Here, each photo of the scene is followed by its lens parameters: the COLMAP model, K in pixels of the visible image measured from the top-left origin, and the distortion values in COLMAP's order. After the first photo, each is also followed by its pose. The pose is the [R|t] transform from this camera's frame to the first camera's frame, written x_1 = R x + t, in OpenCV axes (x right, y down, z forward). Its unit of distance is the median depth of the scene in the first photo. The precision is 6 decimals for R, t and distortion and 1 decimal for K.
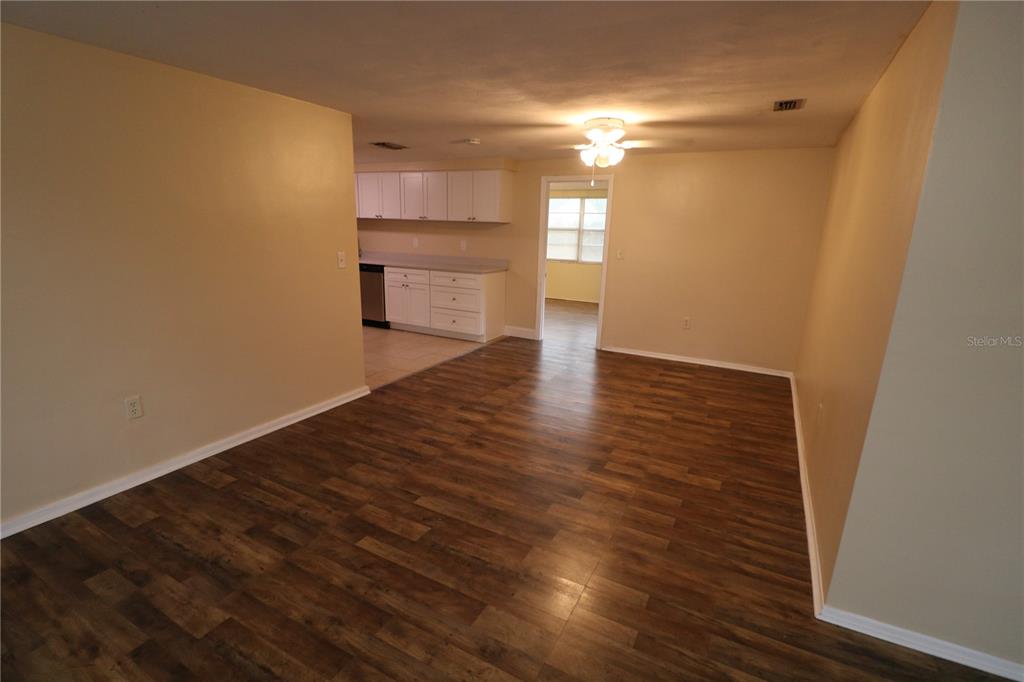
lens RADIAL K [[476.4, 0, 510.3], [0, 476.4, 347.2], [0, 0, 1]] dist [0.000561, -0.011936]
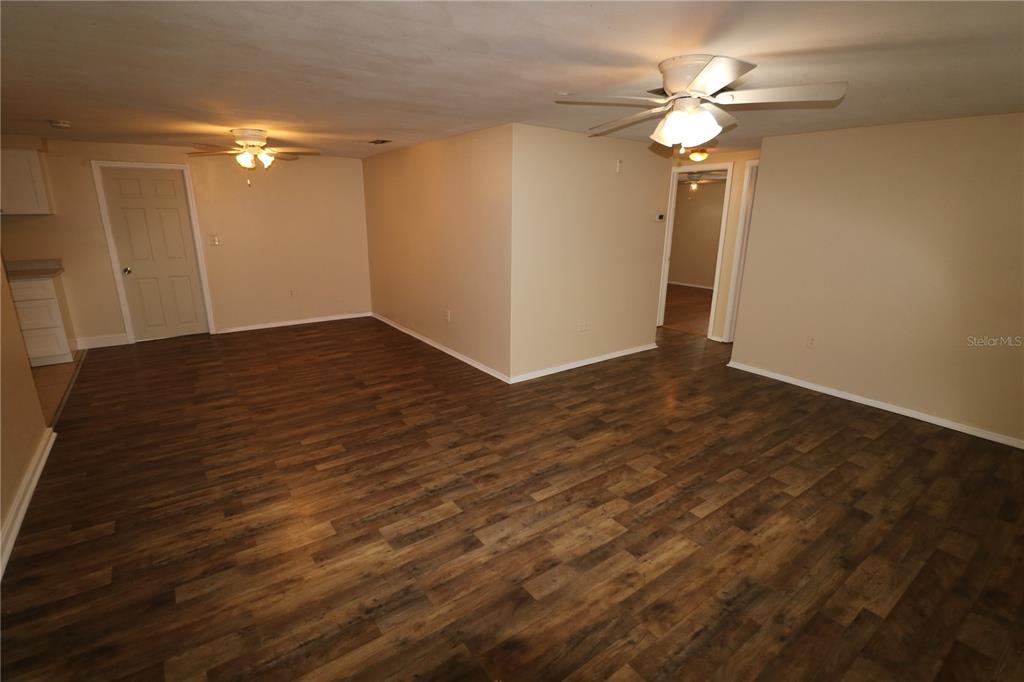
lens RADIAL K [[476.4, 0, 510.3], [0, 476.4, 347.2], [0, 0, 1]] dist [0.000561, -0.011936]
pose [[0.433437, -0.267457, 0.860581, -0.759750], [0.223173, 0.957055, 0.185037, -0.027547], [-0.873113, 0.111857, 0.474512, -0.090009]]
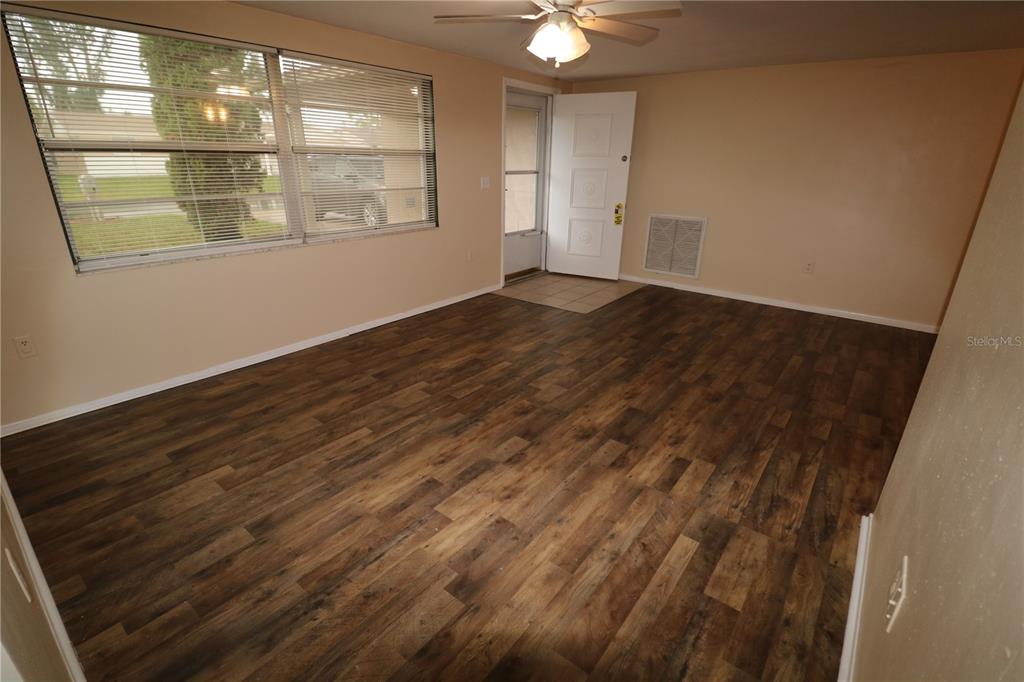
lens RADIAL K [[476.4, 0, 510.3], [0, 476.4, 347.2], [0, 0, 1]] dist [0.000561, -0.011936]
pose [[-0.177665, 0.330065, -0.927088, 0.922042], [-0.262537, 0.892035, 0.367898, 0.024490], [0.948425, 0.308758, -0.071829, 0.113331]]
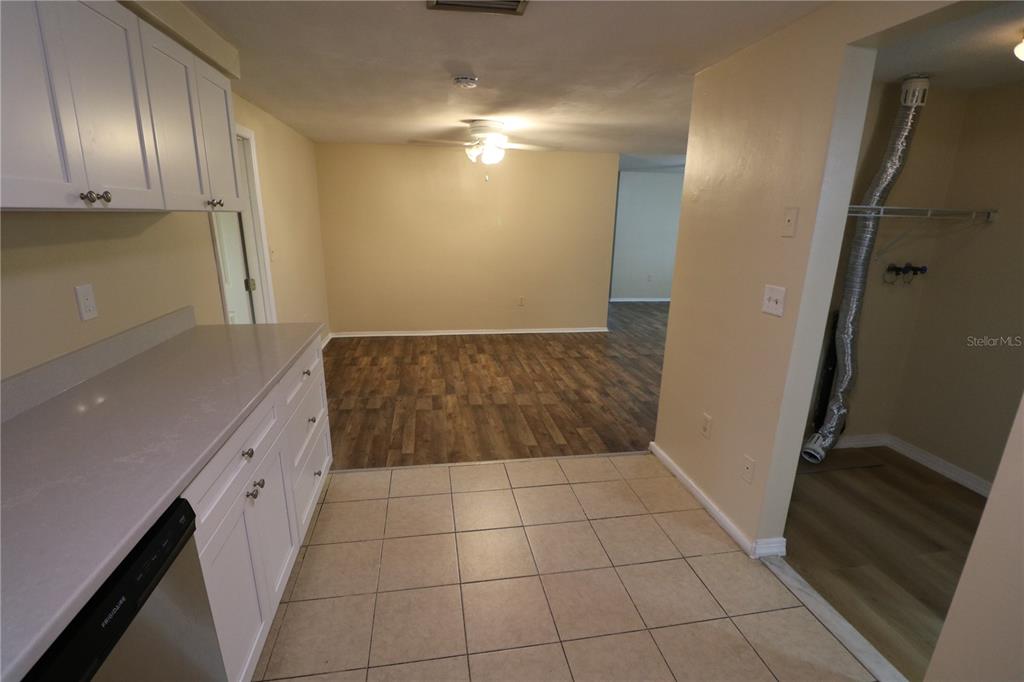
lens RADIAL K [[476.4, 0, 510.3], [0, 476.4, 347.2], [0, 0, 1]] dist [0.000561, -0.011936]
pose [[-0.613913, -0.245960, 0.750077, -0.864123], [0.161619, 0.890923, 0.424424, -0.513038], [-0.772652, 0.381786, -0.507197, 1.871066]]
